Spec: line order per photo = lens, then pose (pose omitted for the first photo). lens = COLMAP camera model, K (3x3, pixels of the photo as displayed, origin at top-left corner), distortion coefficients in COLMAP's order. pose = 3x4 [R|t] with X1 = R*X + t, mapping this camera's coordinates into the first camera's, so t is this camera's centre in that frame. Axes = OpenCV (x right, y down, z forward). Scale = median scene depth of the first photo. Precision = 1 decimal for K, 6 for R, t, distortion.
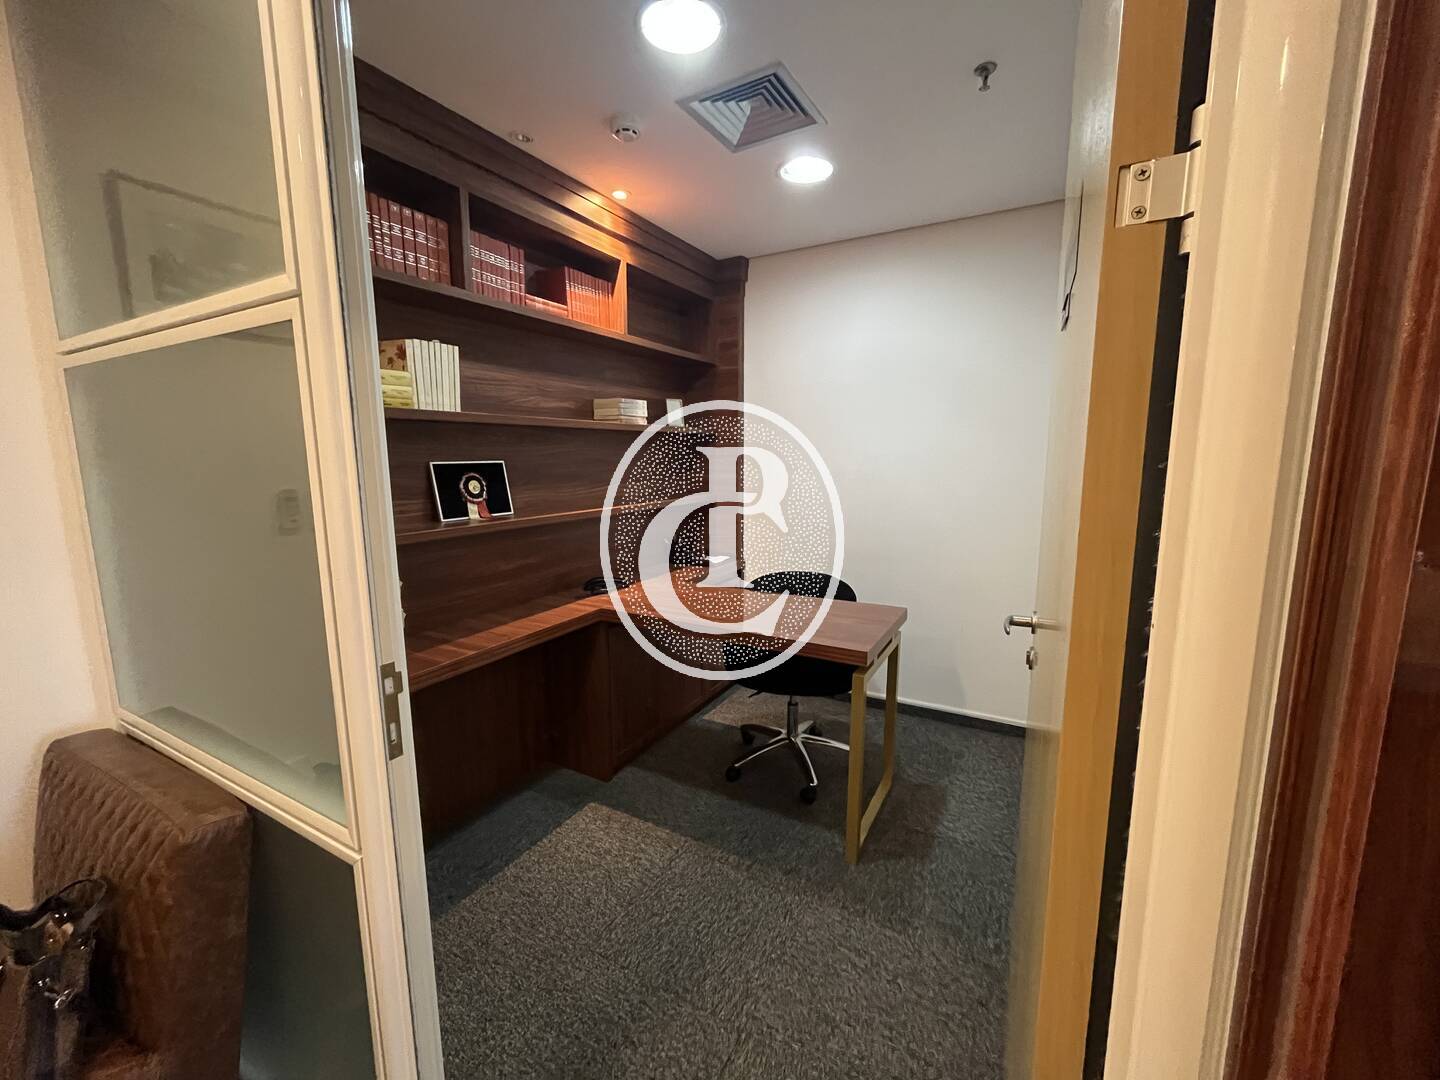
lens RADIAL K [[586.7, 0, 716.0], [0, 586.7, 538.6], [0, 0, 1]] dist [-0.002763, -0.000078]
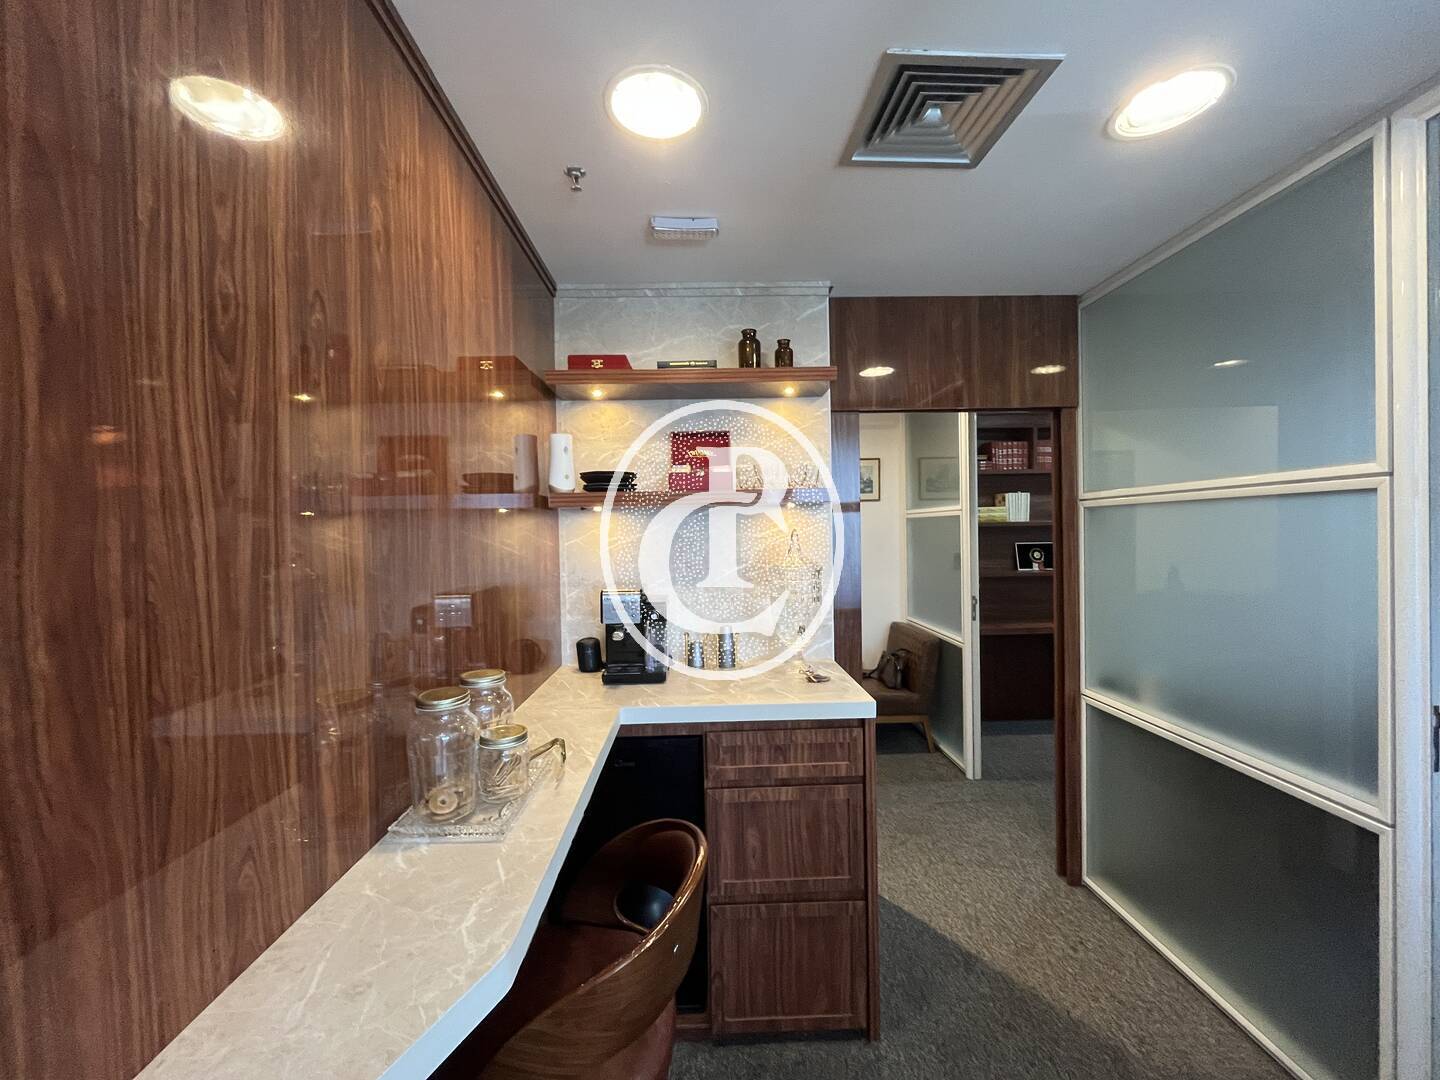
lens RADIAL K [[586.7, 0, 716.0], [0, 586.7, 538.6], [0, 0, 1]] dist [-0.002763, -0.000078]
pose [[0.512346, 0.007634, -0.858745, 0.898633], [-0.111537, 0.992082, -0.057726, 0.115170], [0.851505, 0.125357, 0.509141, -1.178679]]
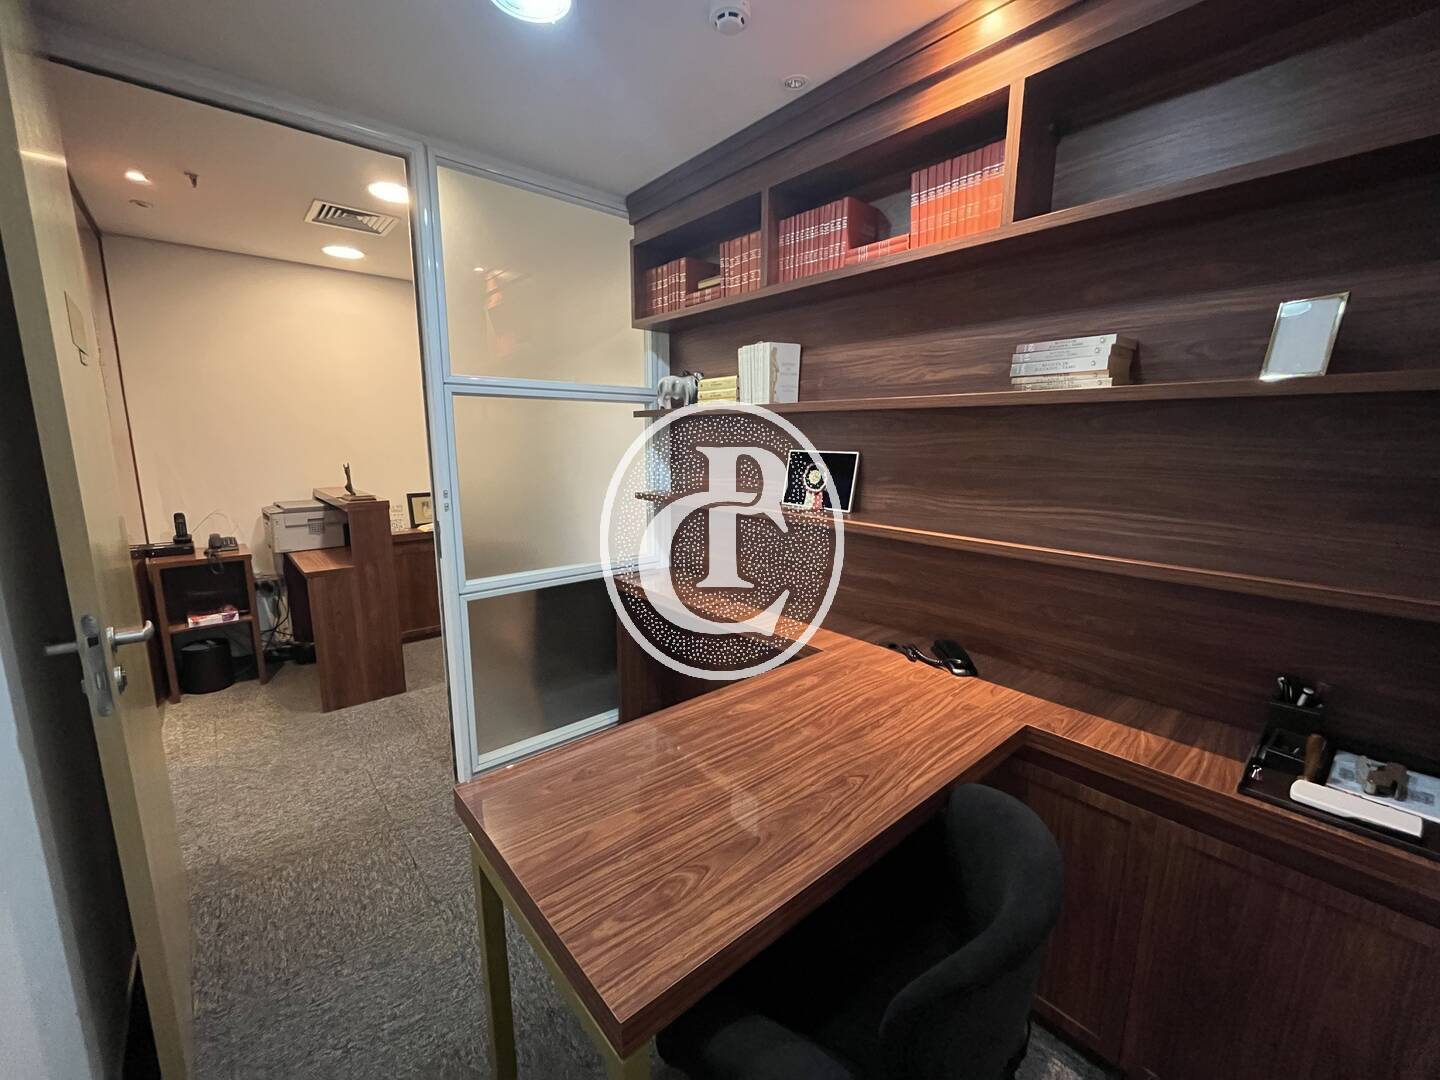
lens RADIAL K [[586.7, 0, 716.0], [0, 586.7, 538.6], [0, 0, 1]] dist [-0.002763, -0.000078]
pose [[-0.341080, 0.165111, -0.925420, 0.655251], [-0.141566, 0.964204, 0.224207, -0.211134], [0.929313, 0.207481, -0.305497, 1.334248]]
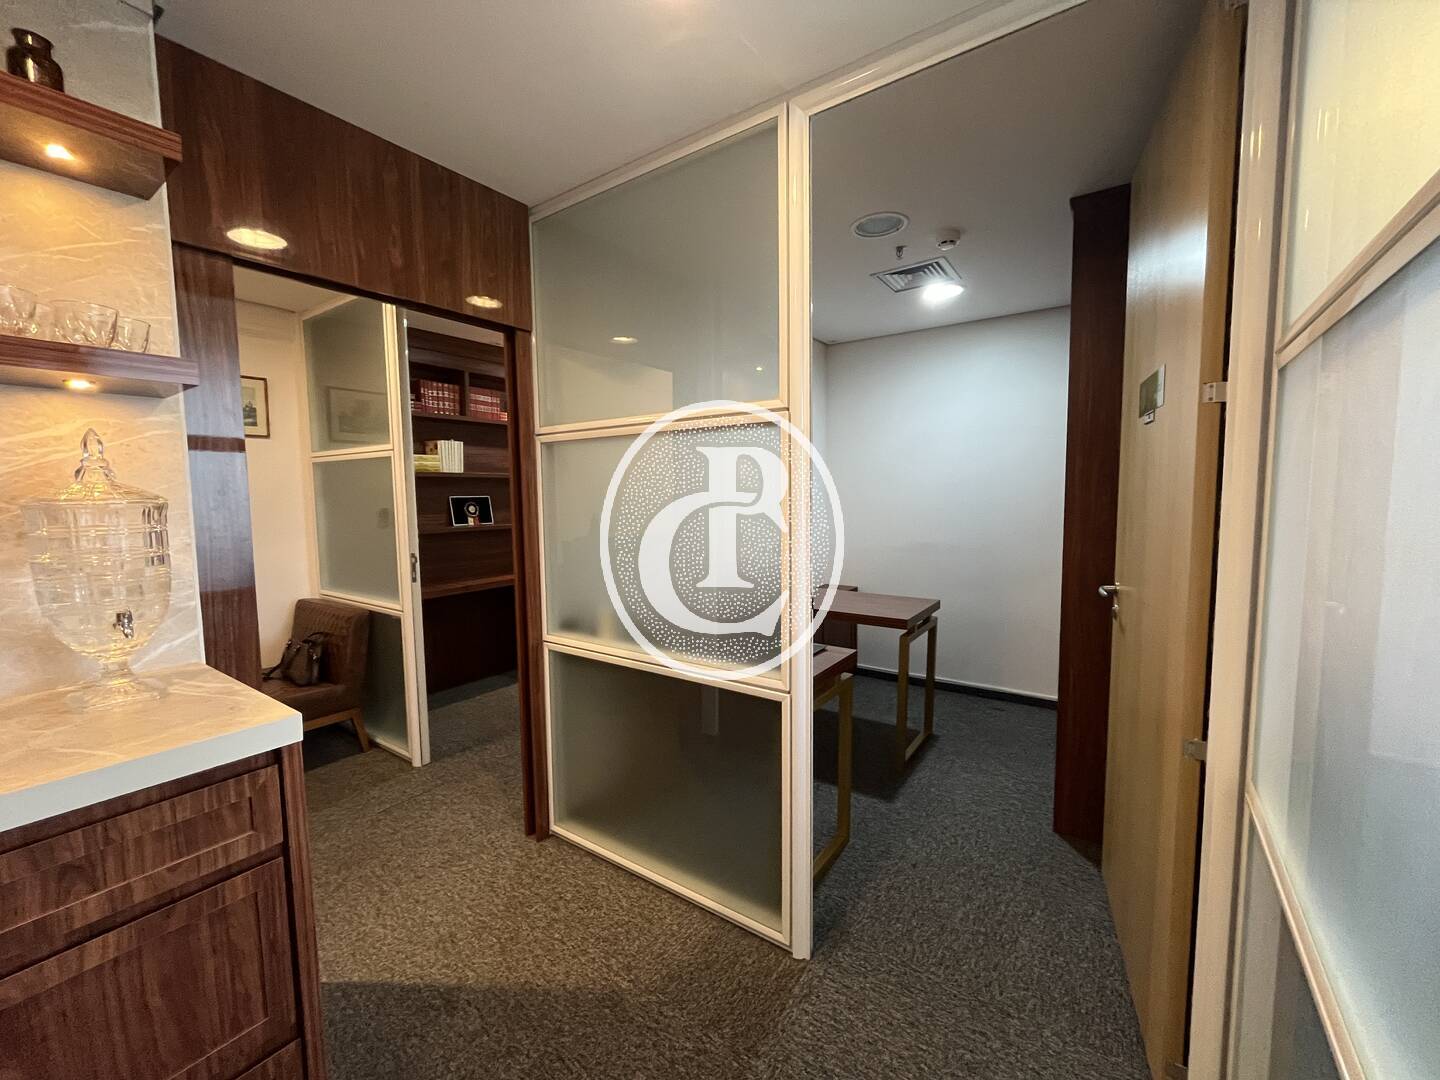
lens RADIAL K [[586.7, 0, 716.0], [0, 586.7, 538.6], [0, 0, 1]] dist [-0.002763, -0.000078]
pose [[0.994746, 0.001011, -0.102370, 0.693222], [-0.007803, 0.997791, -0.065977, 0.154070], [0.102077, 0.066429, 0.992556, -0.992596]]
